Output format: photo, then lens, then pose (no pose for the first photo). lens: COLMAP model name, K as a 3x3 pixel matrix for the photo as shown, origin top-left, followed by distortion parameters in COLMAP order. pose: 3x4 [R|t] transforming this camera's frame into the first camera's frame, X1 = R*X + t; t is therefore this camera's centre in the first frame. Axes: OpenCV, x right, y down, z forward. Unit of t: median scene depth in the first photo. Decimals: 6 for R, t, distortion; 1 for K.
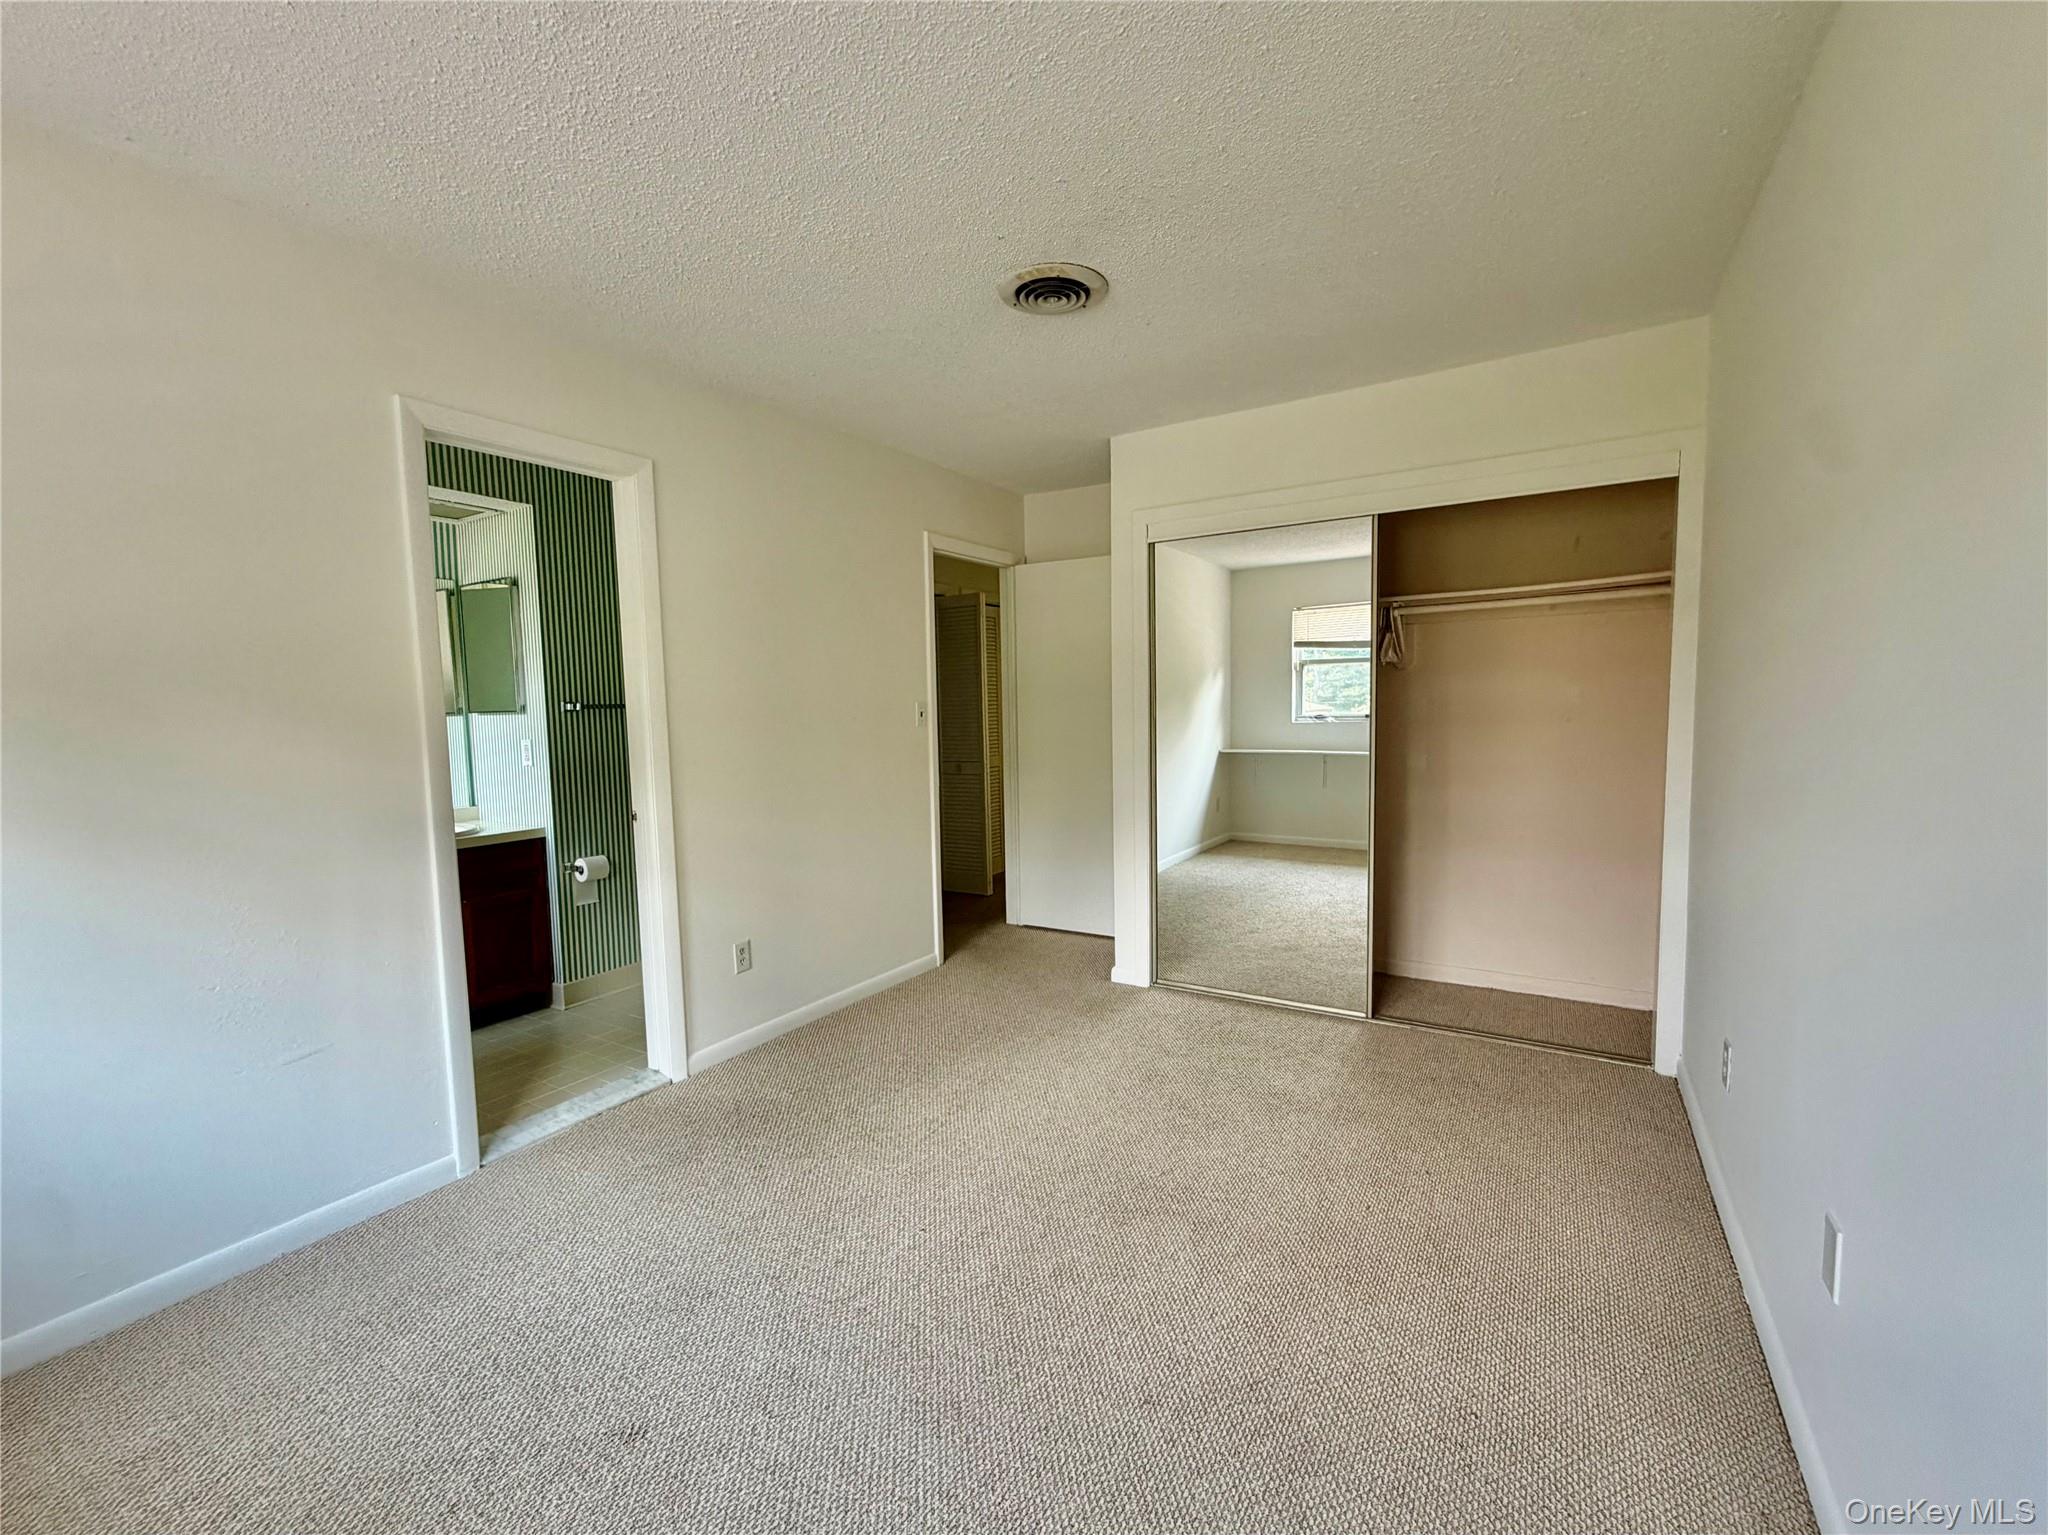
lens RADIAL K [[824.9, 0, 1024.0], [0, 824.9, 767.5], [0, 0, 1]] dist [0.000307, 0.000048]
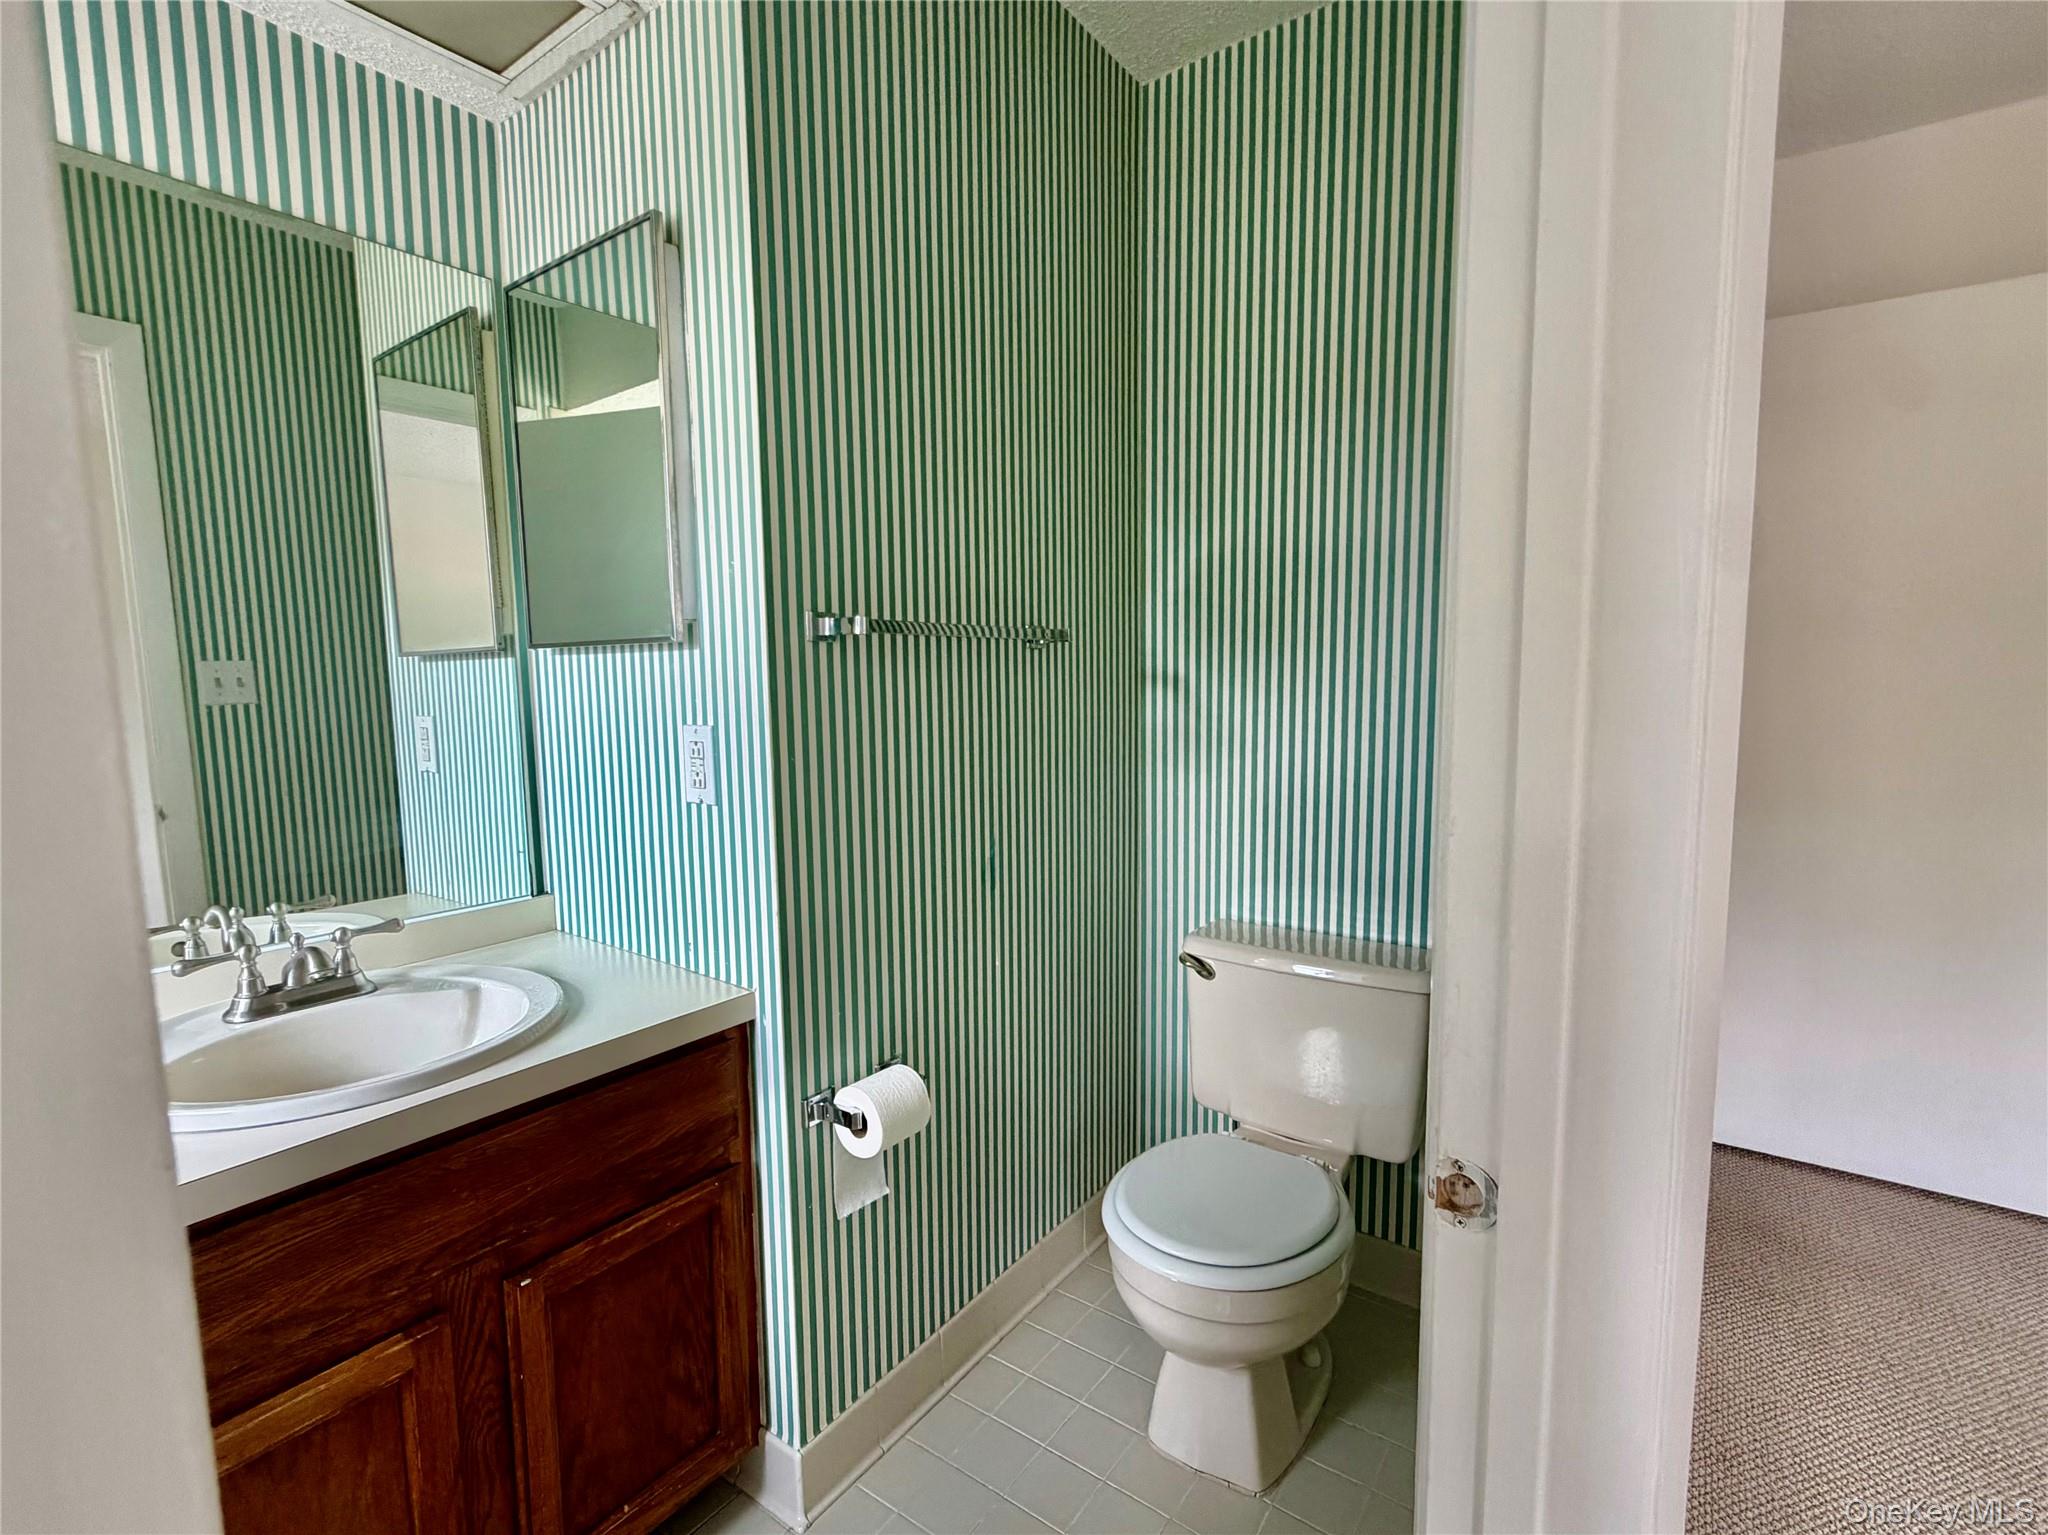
lens RADIAL K [[883.0, 0, 1024.0], [0, 883.0, 767.5], [0, 0, 1]] dist [0.000435, 0.000388]
pose [[0.997596, 0.018996, -0.066638, -0.446992], [-0.017335, 0.999526, 0.025429, -0.027831], [0.067090, -0.024213, 0.997453, 0.651507]]
